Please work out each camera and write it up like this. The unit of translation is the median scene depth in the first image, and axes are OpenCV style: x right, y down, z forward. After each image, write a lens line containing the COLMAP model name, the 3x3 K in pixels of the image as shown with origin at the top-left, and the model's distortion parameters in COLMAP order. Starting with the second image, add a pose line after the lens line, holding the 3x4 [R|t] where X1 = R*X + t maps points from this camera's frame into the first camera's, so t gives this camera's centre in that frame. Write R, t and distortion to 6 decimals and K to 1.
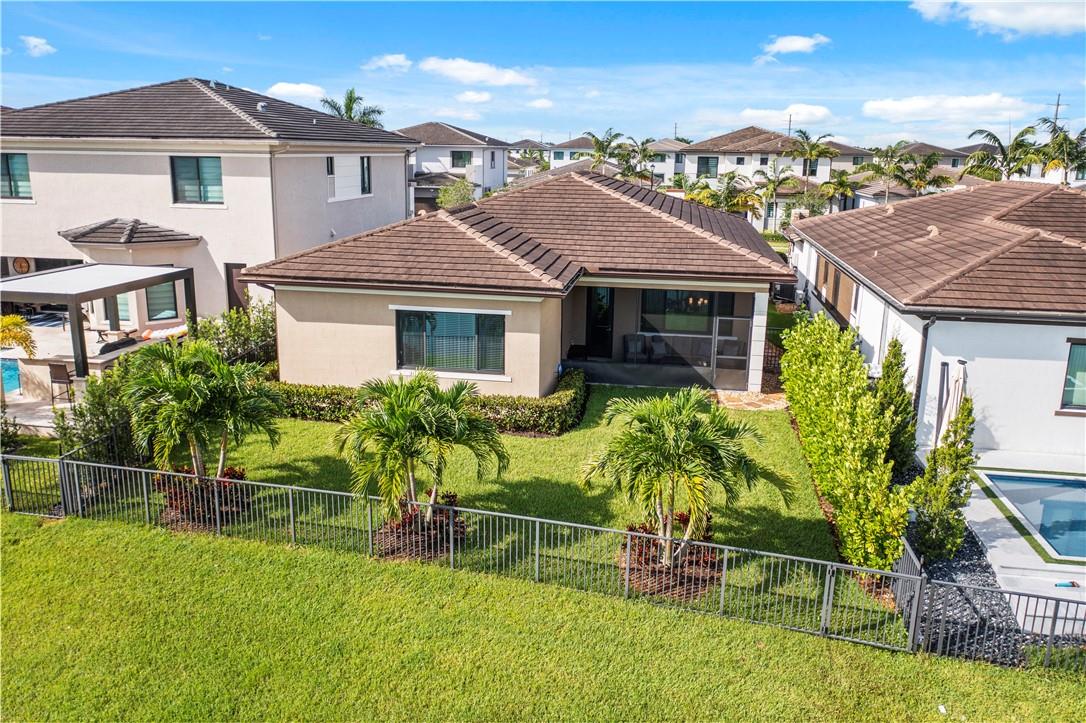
lens RADIAL K [[860.9, 0, 543.0], [0, 860.9, 361.5], [0, 0, 1]] dist [-0.014227, 0.009574]
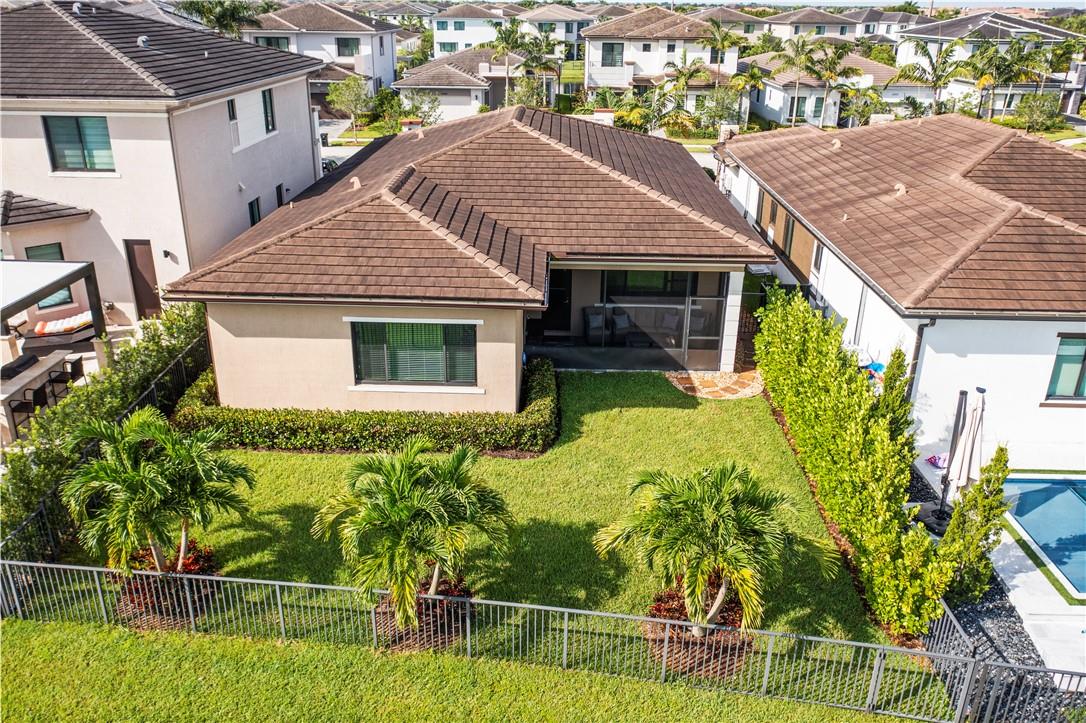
lens RADIAL K [[860.9, 0, 543.0], [0, 860.9, 361.5], [0, 0, 1]] dist [-0.014227, 0.009574]
pose [[0.990255, -0.057207, 0.126976, -0.087769], [0.036827, 0.986848, 0.157399, -0.148684], [-0.134311, -0.151189, 0.979338, 0.095002]]
